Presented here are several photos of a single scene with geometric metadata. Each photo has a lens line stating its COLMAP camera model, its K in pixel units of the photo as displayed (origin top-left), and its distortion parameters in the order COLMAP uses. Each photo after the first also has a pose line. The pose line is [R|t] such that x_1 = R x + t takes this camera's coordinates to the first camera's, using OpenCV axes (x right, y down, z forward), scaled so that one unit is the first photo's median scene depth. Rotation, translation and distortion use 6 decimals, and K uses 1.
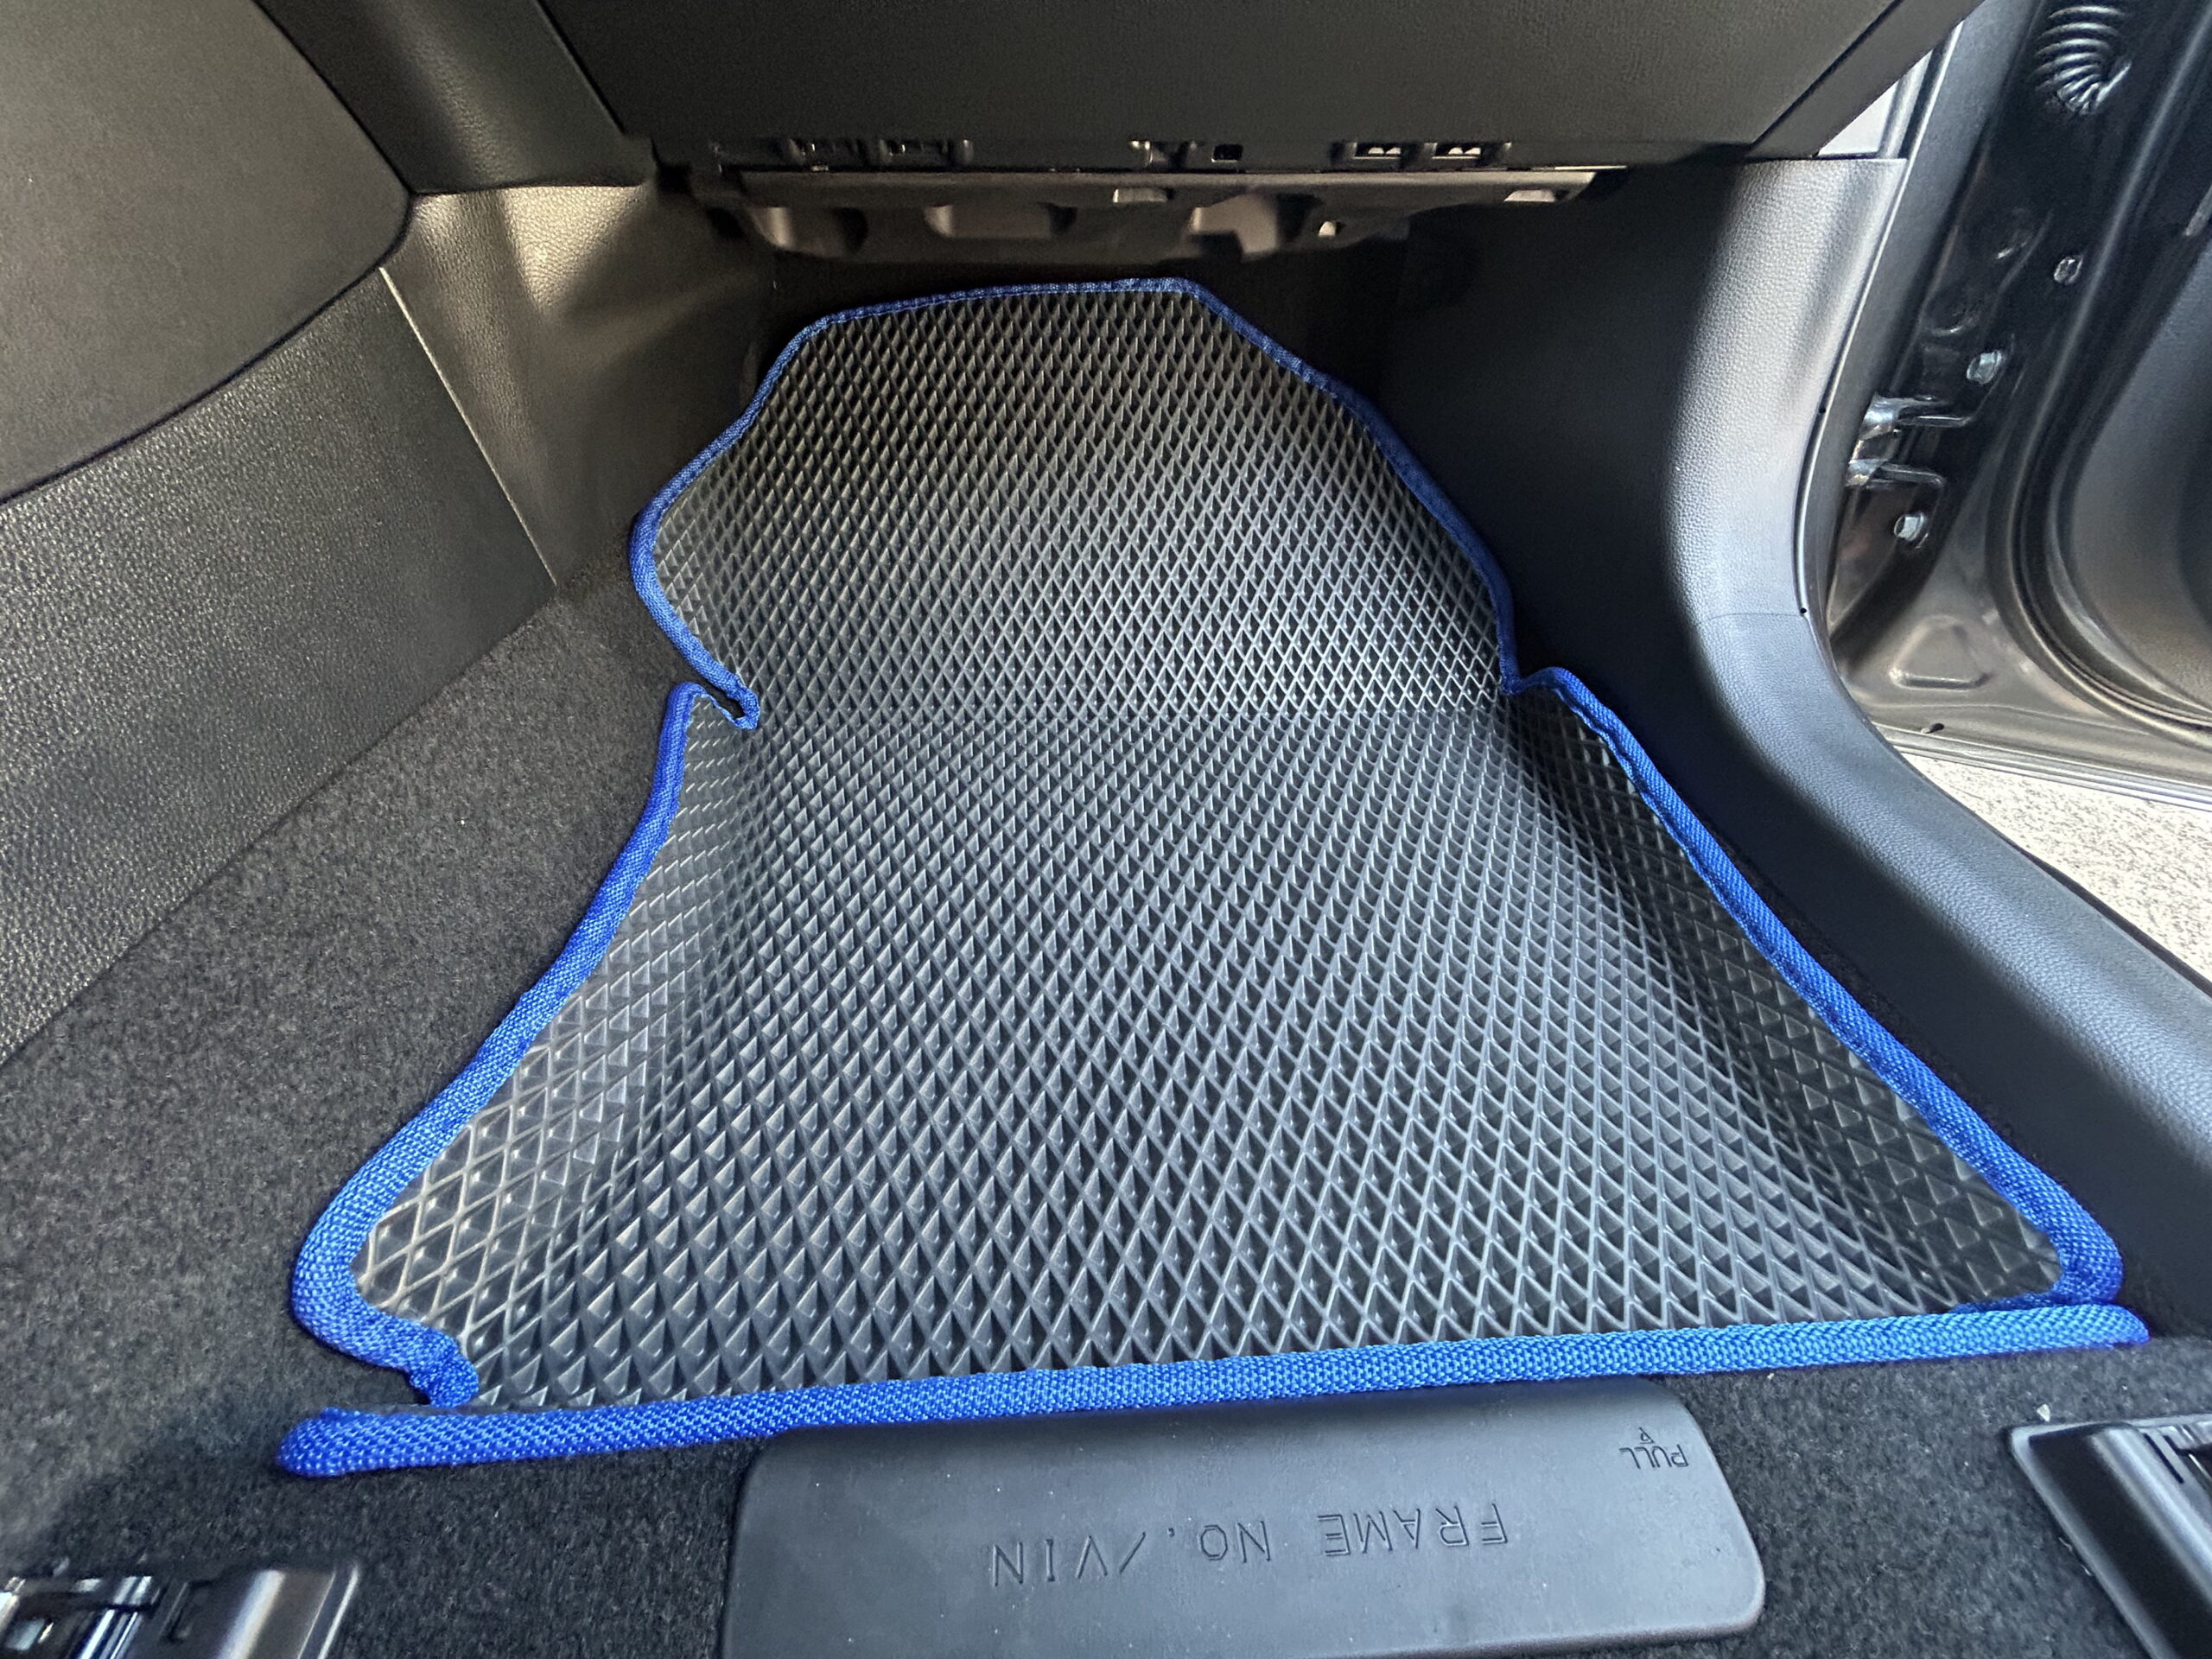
lens RADIAL K [[886.2, 0, 1106.0], [0, 886.2, 829.5], [0, 0, 1]] dist [0.001300, 0.000098]
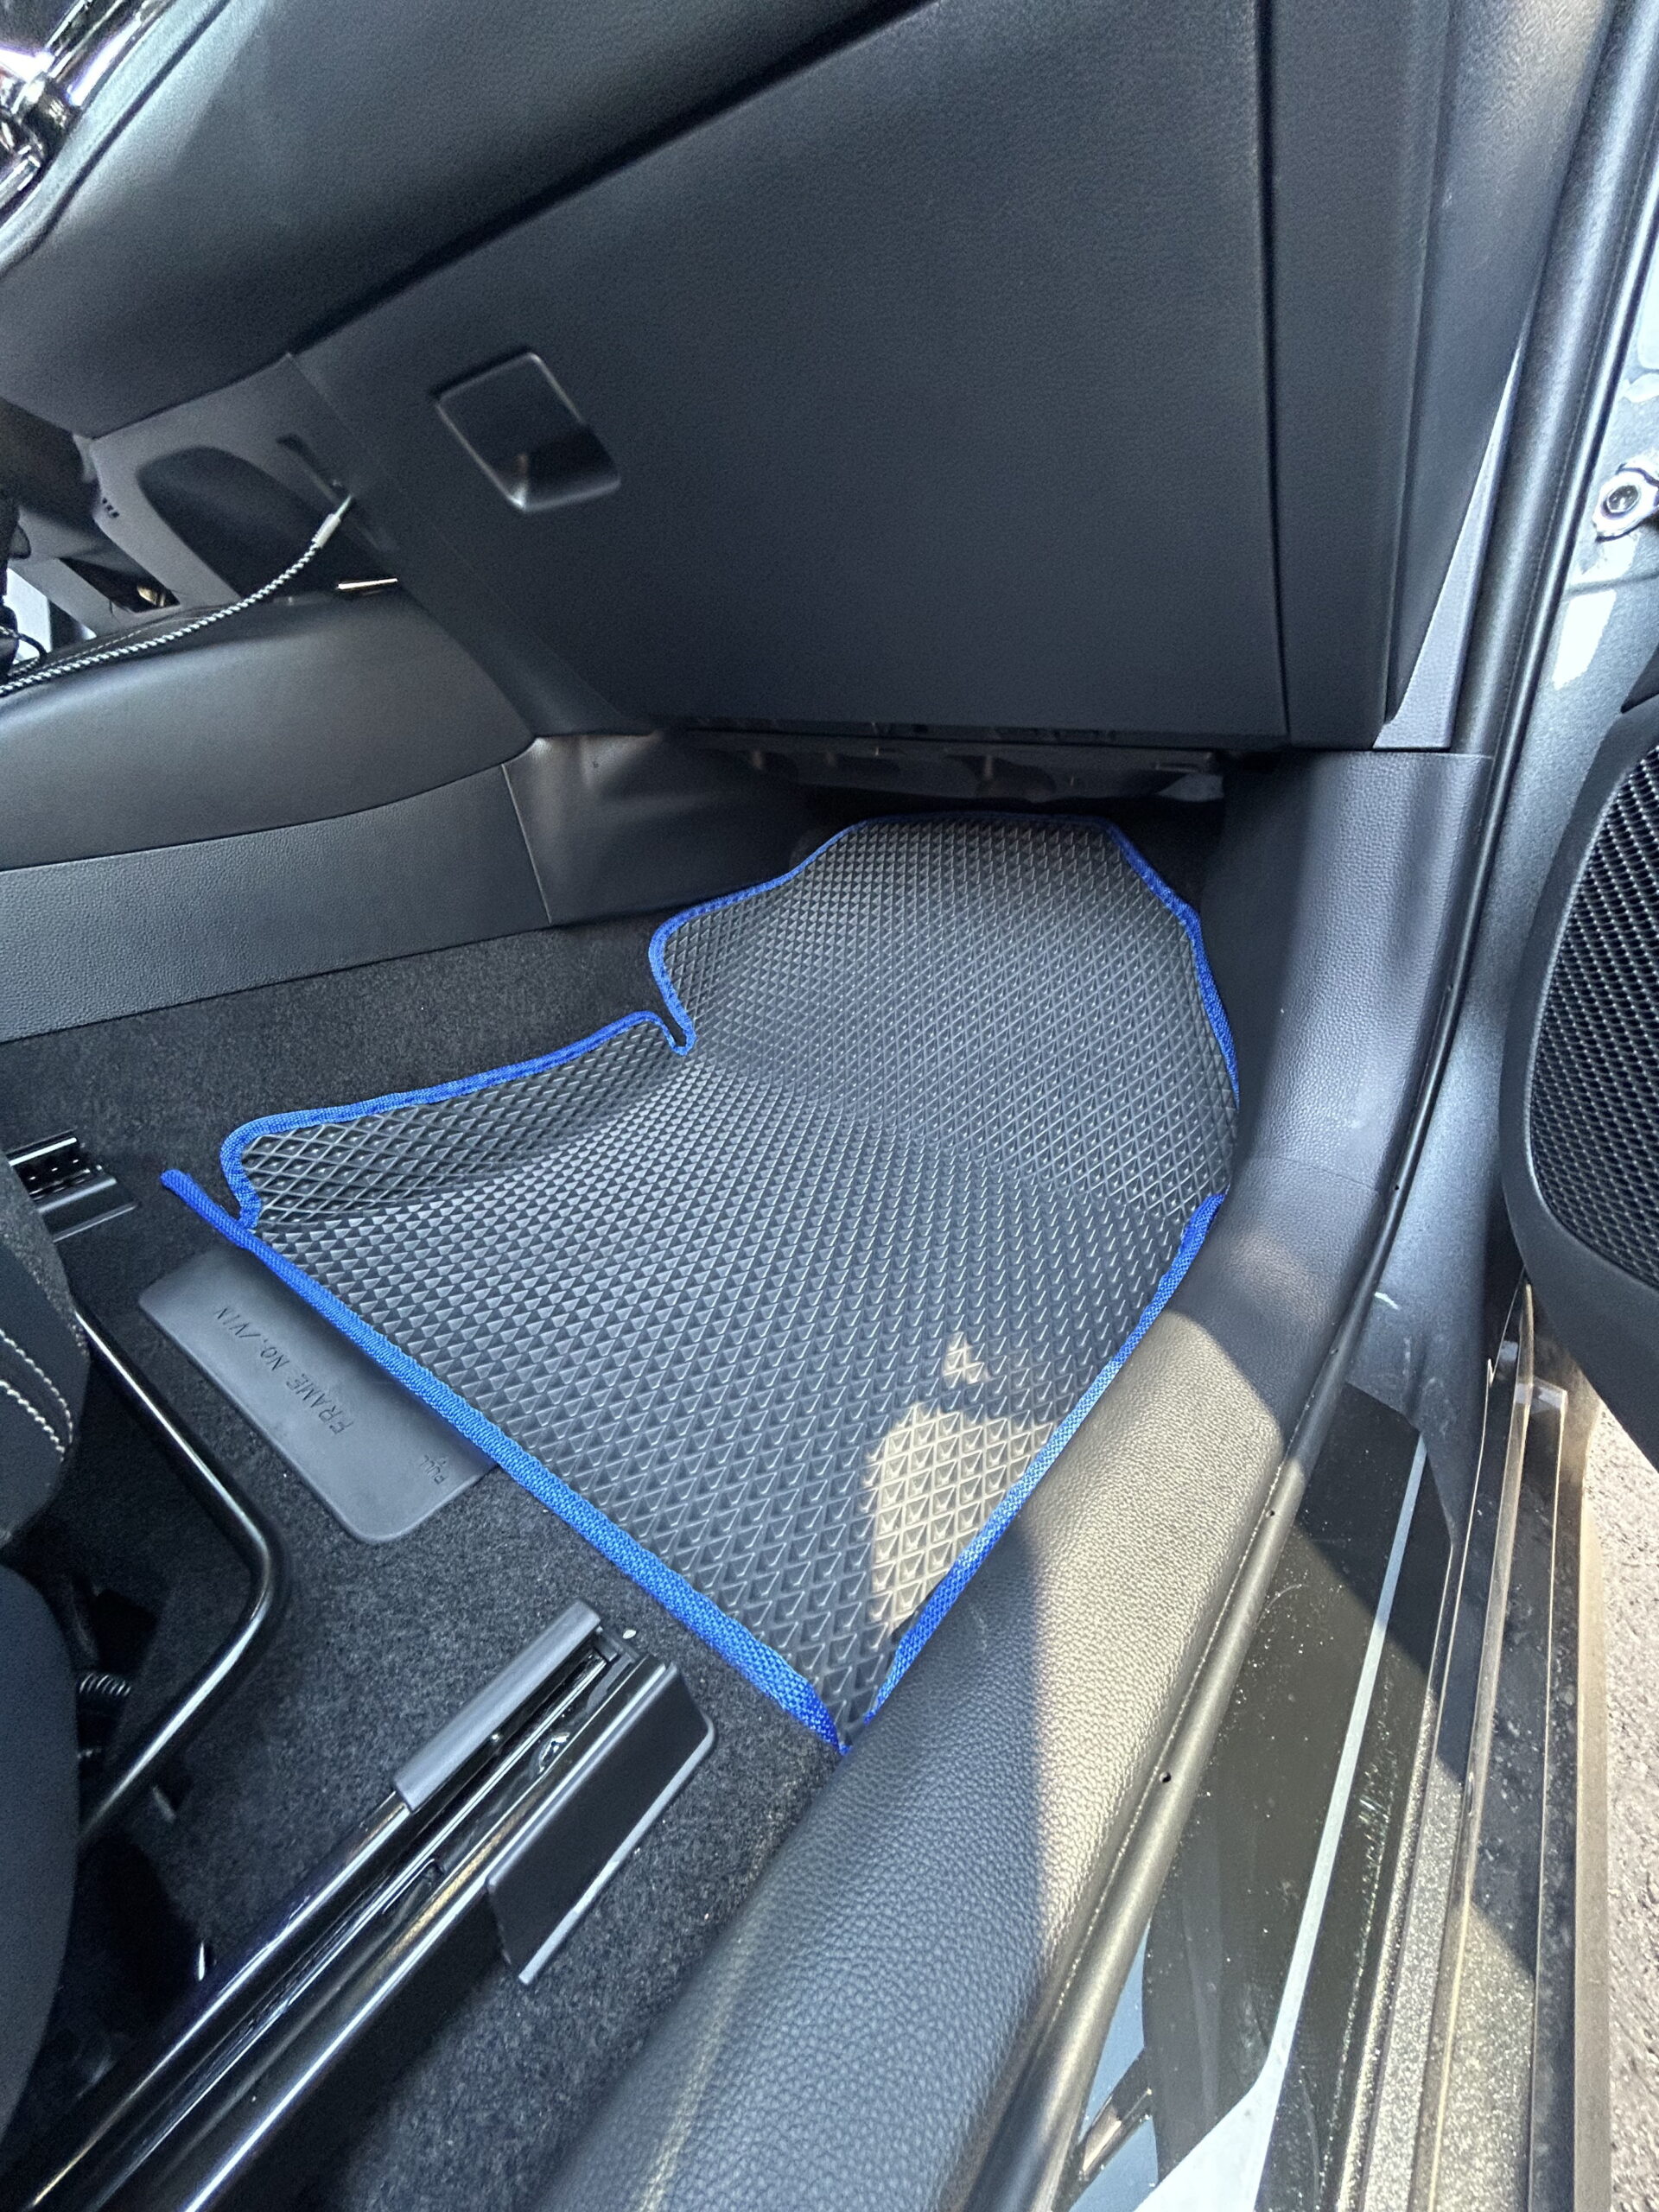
lens RADIAL K [[900.8, 0, 837.1], [0, 900.8, 1097.1], [0, 0, 1]] dist [0.001392, -0.000095]
pose [[0.750179, 0.272622, -0.602419, 1.054394], [-0.413103, 0.904605, -0.105053, 0.000655], [0.516312, 0.327670, 0.791236, -0.051120]]
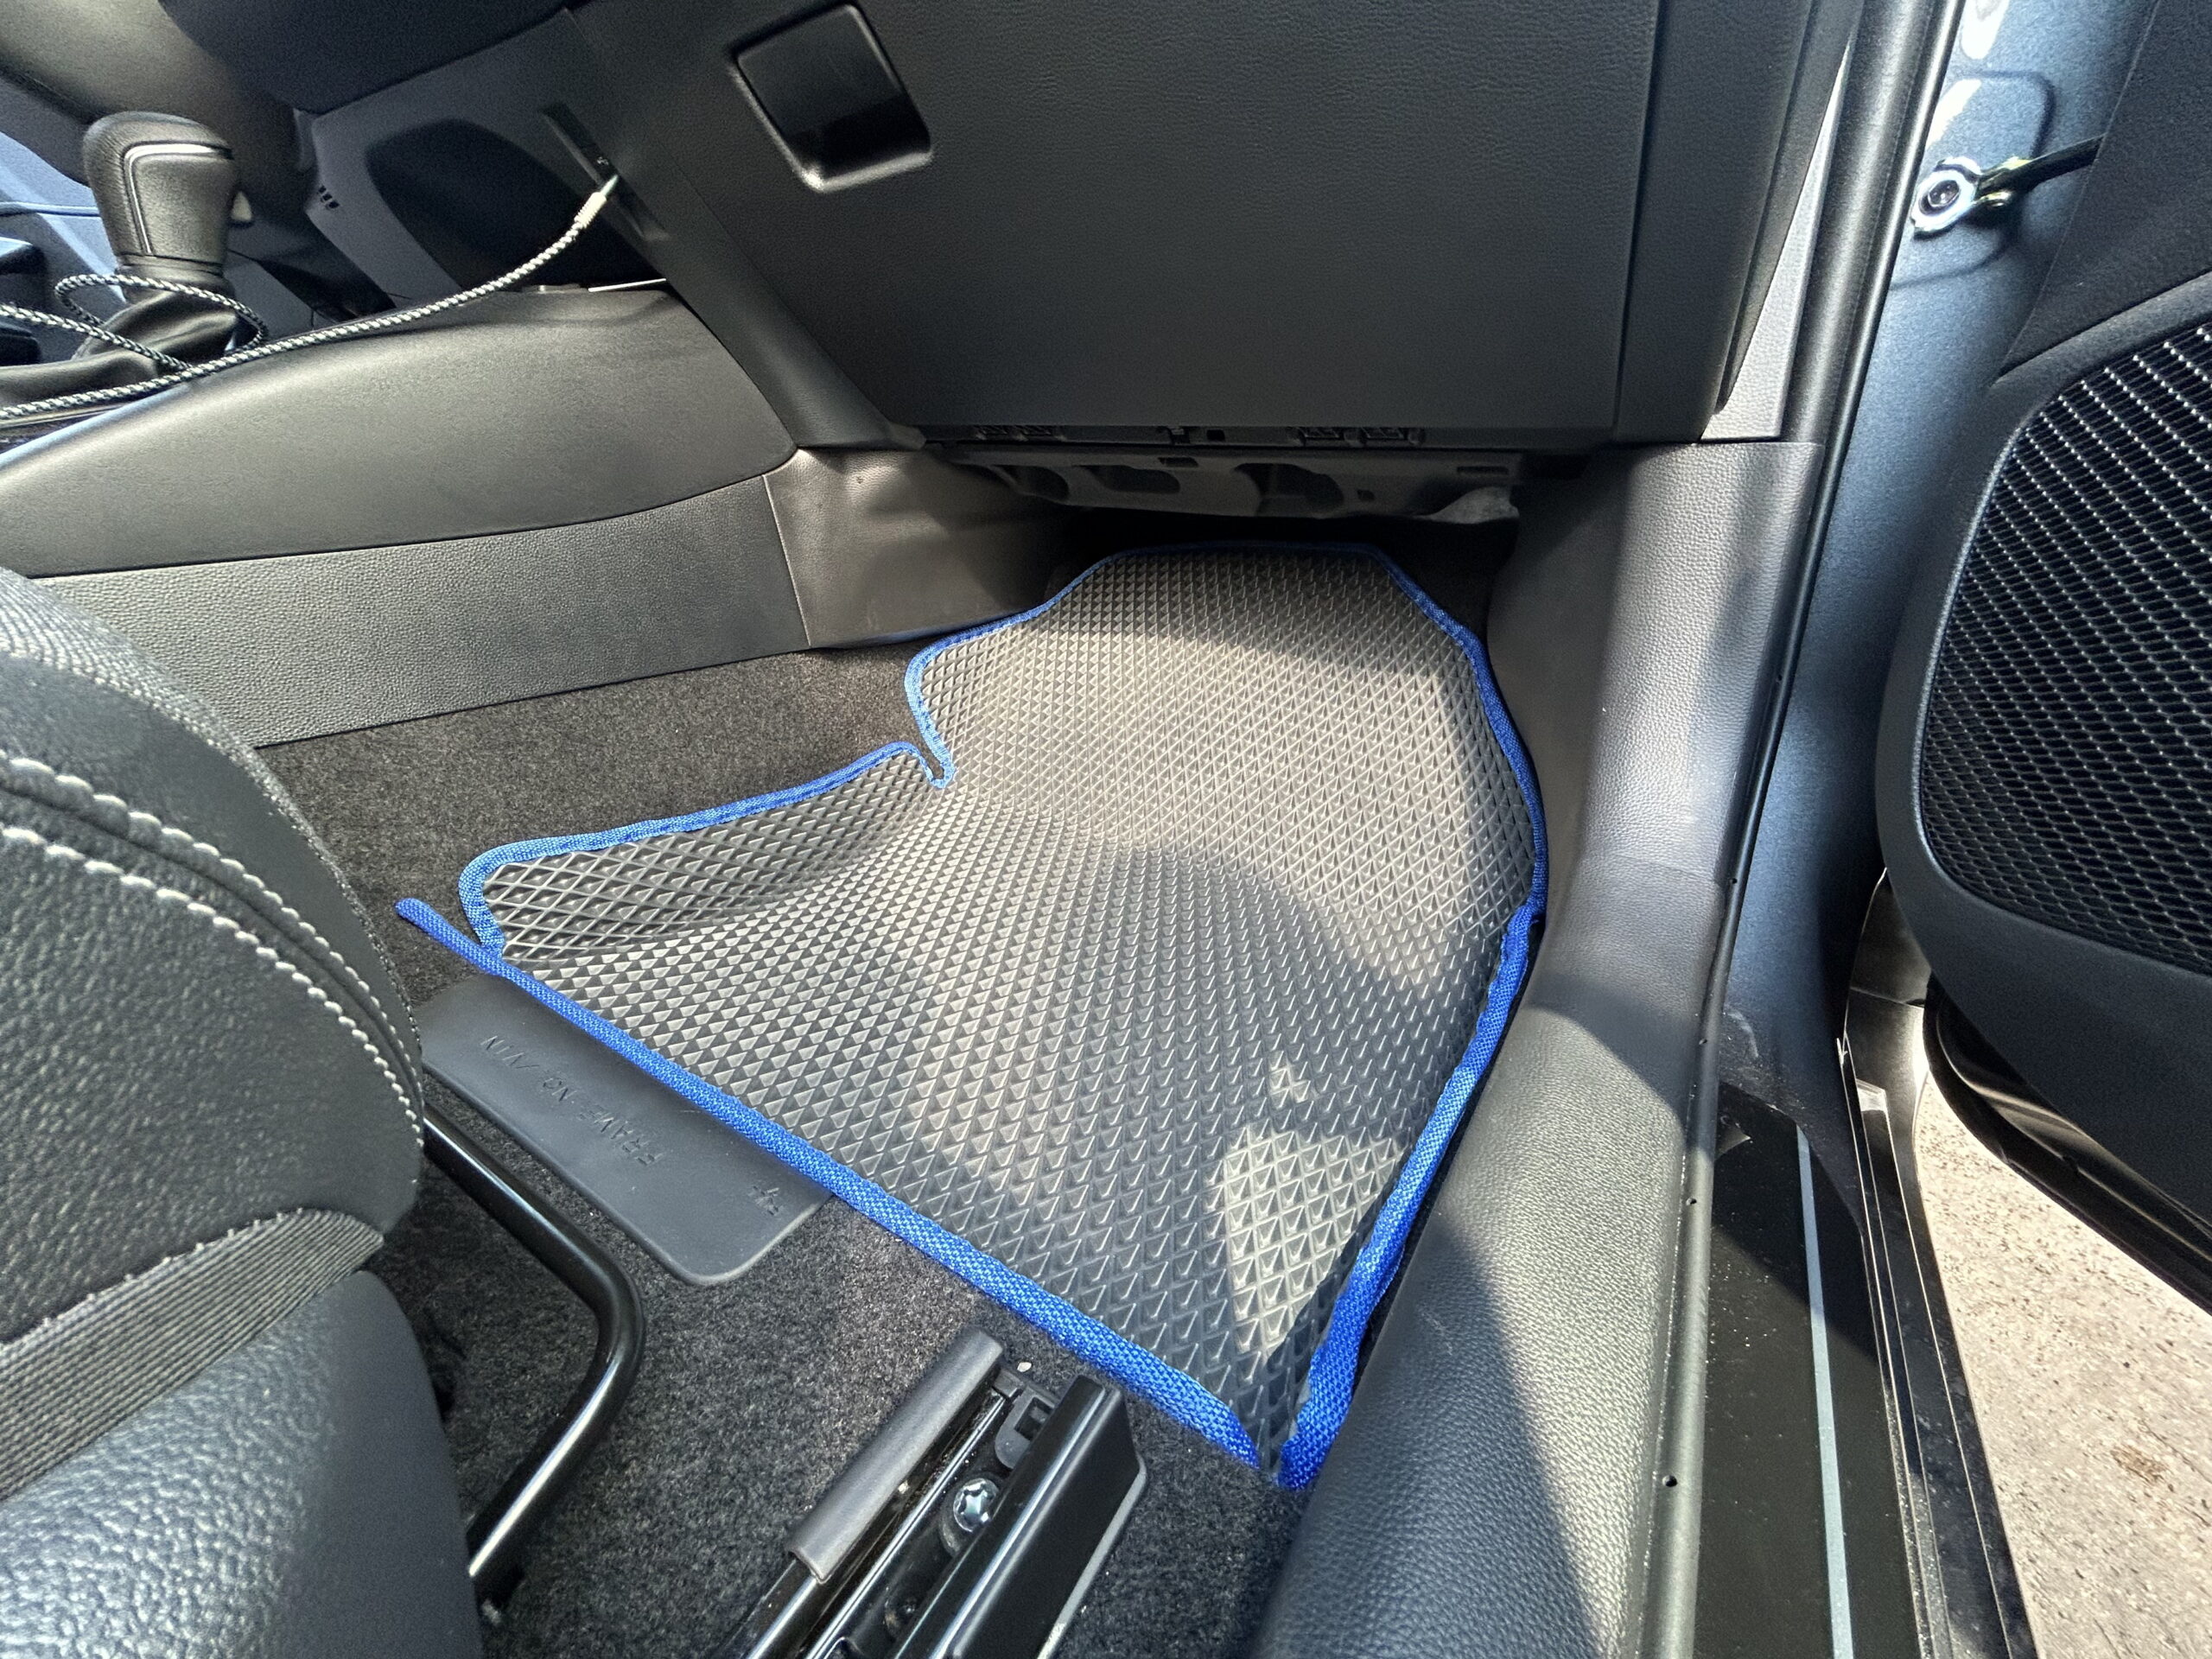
lens RADIAL K [[900.8, 0, 1106.0], [0, 900.8, 829.5], [0, 0, 1]] dist [0.001392, -0.000095]
pose [[0.796369, 0.242053, -0.554263, 0.921362], [-0.390458, 0.905619, -0.165518, 0.119613], [0.461887, 0.348230, 0.815718, -0.050937]]
